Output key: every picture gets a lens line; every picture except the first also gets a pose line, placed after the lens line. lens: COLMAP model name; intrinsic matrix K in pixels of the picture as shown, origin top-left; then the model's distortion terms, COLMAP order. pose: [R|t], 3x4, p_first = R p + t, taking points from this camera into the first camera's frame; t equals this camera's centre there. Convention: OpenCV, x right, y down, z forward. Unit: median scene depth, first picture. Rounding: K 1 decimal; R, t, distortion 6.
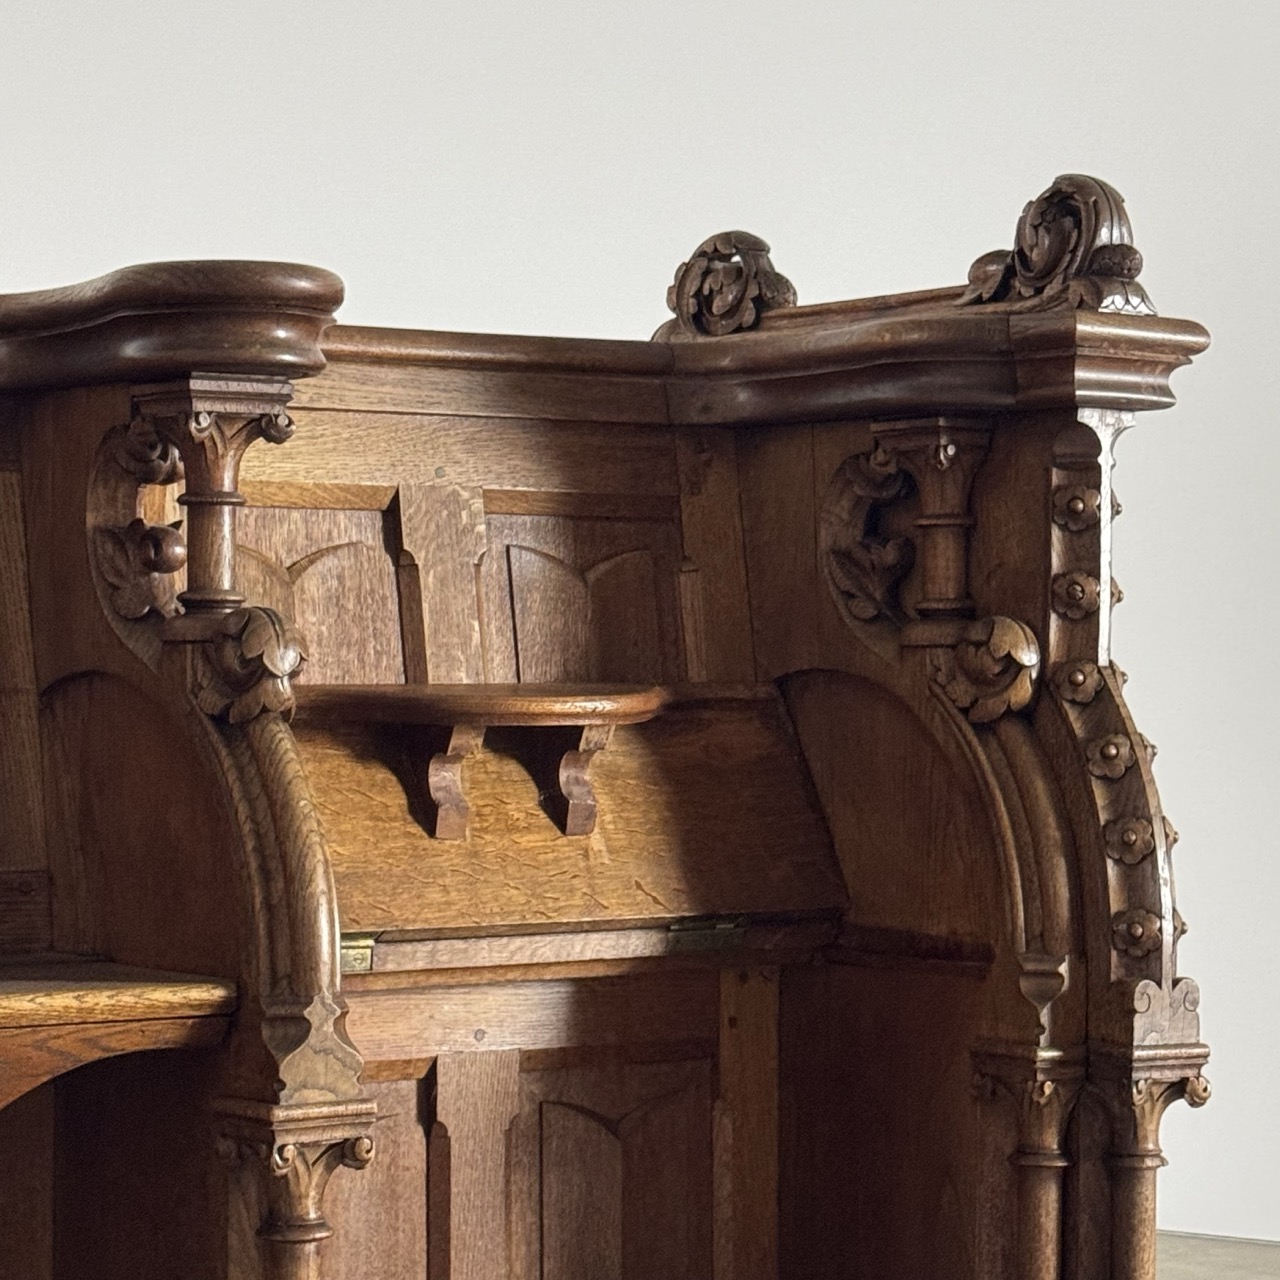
lens RADIAL K [[3709.4, 0, 641.8], [0, 3709.4, 640.7], [0, 0, 1]] dist [0.124821, 0.000000]
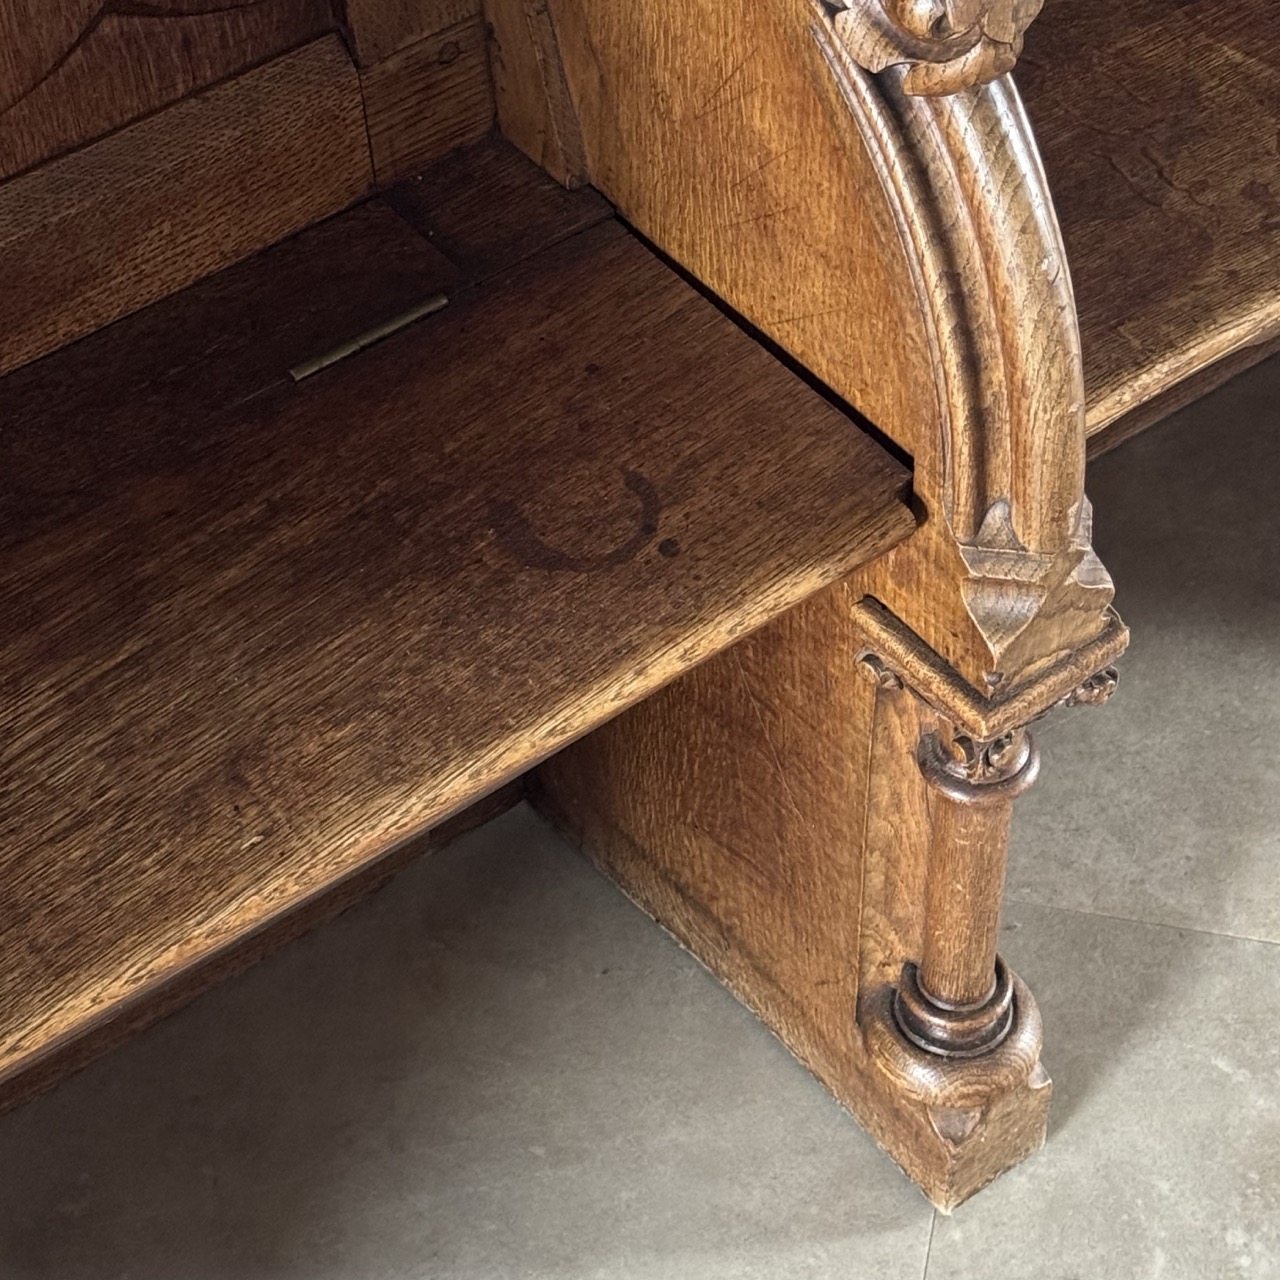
lens RADIAL K [[3655.1, 0, 641.3], [0, 3655.1, 638.3], [0, 0, 1]] dist [0.069663, 0.000000]
pose [[0.998774, -0.034557, 0.035436, -0.148207], [-0.003462, 0.665399, 0.746480, -0.279129], [-0.049376, -0.745688, 0.664464, 0.514413]]
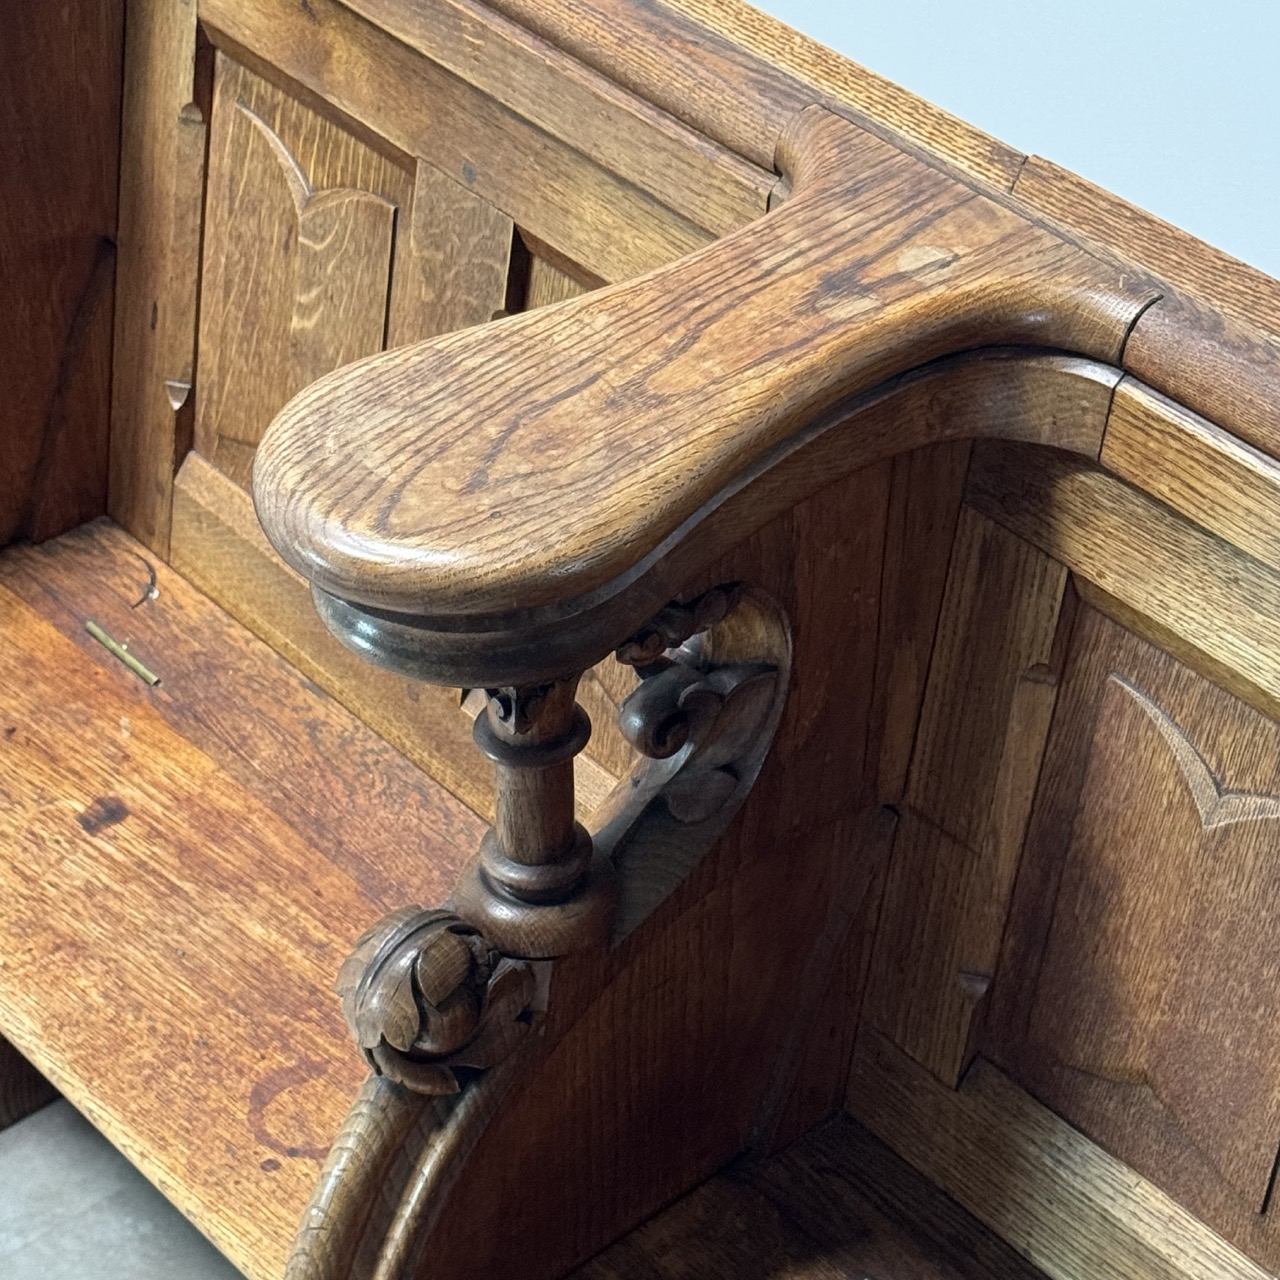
lens RADIAL K [[3390.9, 0, 642.1], [0, 3390.9, 651.5], [0, 0, 1]] dist [0.148629, 0.000000]
pose [[0.095419, 0.621910, -0.777253, 0.274424], [0.005011, 0.780506, 0.625128, -0.350689], [0.995425, -0.063544, 0.071359, 0.875649]]
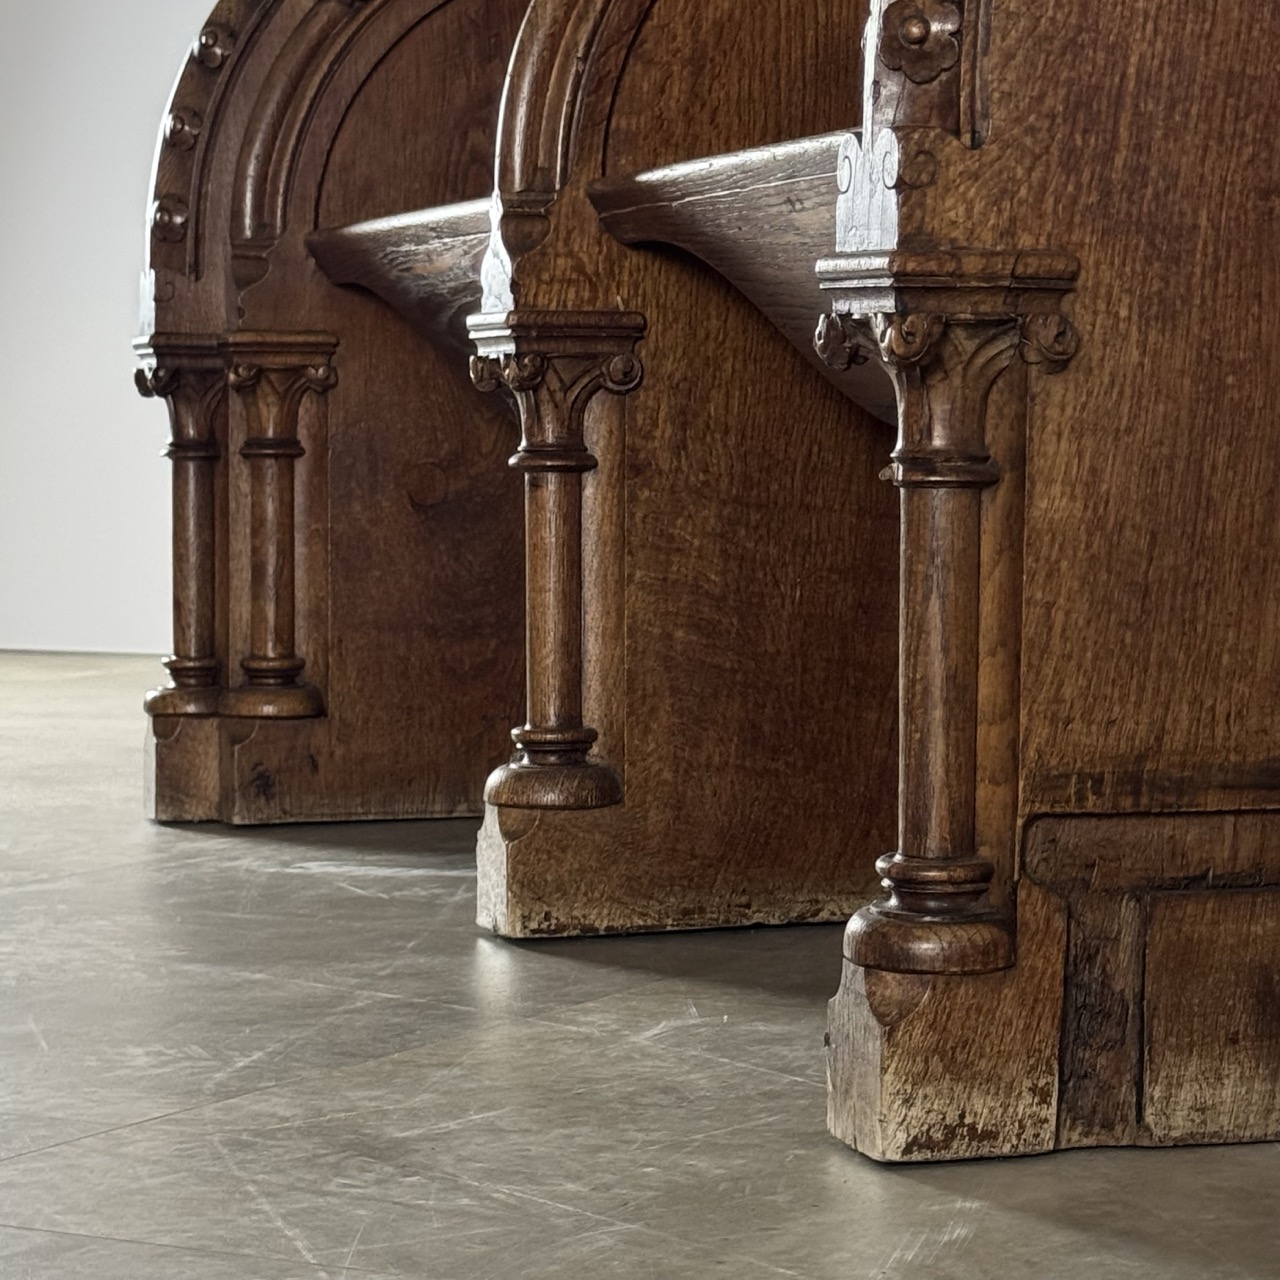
lens RADIAL K [[3709.4, 0, 638.7], [0, 3709.4, 635.8], [0, 0, 1]] dist [0.124821, 0.000000]
pose [[-0.273748, 0.054058, -0.960281, 0.649659], [0.008813, 0.998518, 0.053698, 0.130890], [0.961761, 0.006237, -0.273819, 1.084324]]
